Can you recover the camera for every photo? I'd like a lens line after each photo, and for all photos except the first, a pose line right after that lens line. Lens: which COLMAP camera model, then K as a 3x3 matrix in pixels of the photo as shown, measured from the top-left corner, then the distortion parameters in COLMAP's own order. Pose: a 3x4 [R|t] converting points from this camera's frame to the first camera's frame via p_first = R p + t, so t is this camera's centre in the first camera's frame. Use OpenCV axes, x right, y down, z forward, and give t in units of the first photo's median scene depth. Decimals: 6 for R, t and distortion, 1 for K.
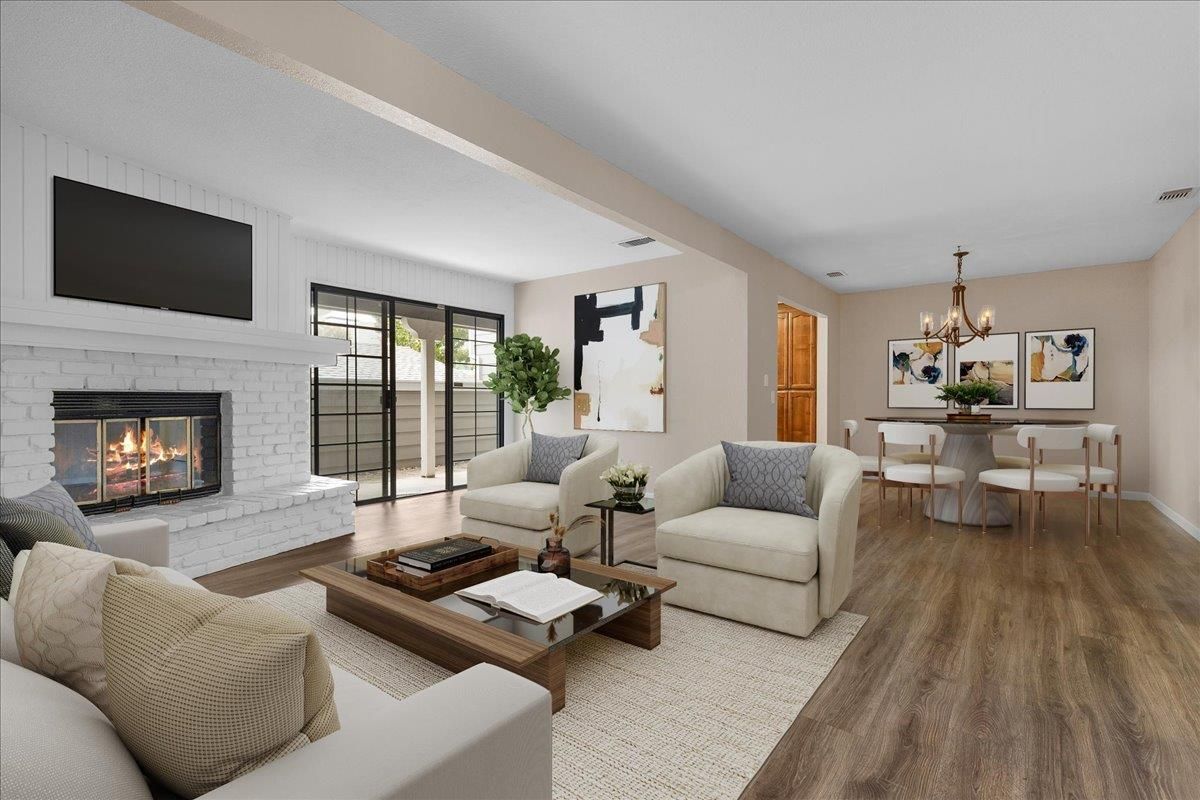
lens RADIAL K [[553.6, 0, 600.0], [0, 553.6, 400.0], [0, 0, 1]] dist [-0.002603, 0.000424]
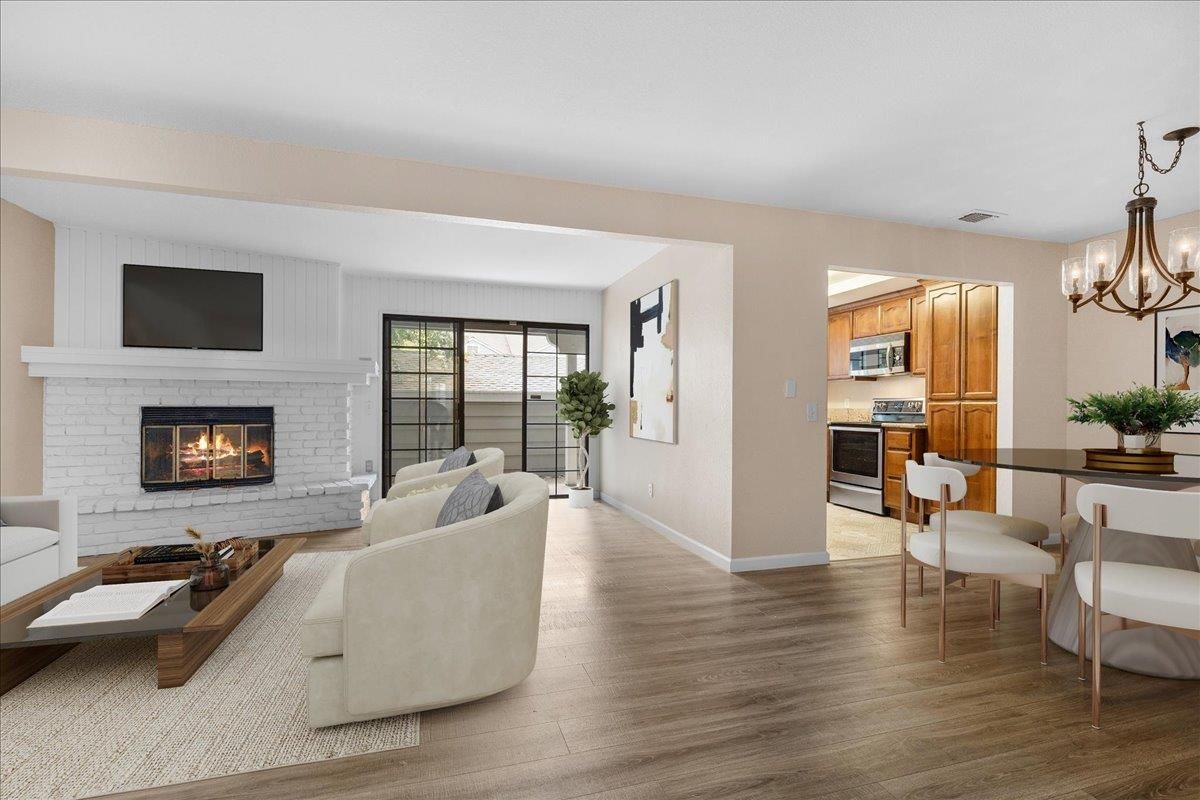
lens RADIAL K [[561.8, 0, 582.8], [0, 561.8, 397.4], [0, 0, 1]] dist [0.000718, 0.000705]
pose [[0.806077, -0.007064, -0.591769, 0.702596], [-0.004242, 0.999834, -0.017713, -0.014676], [0.591795, 0.016788, 0.805913, 0.356692]]
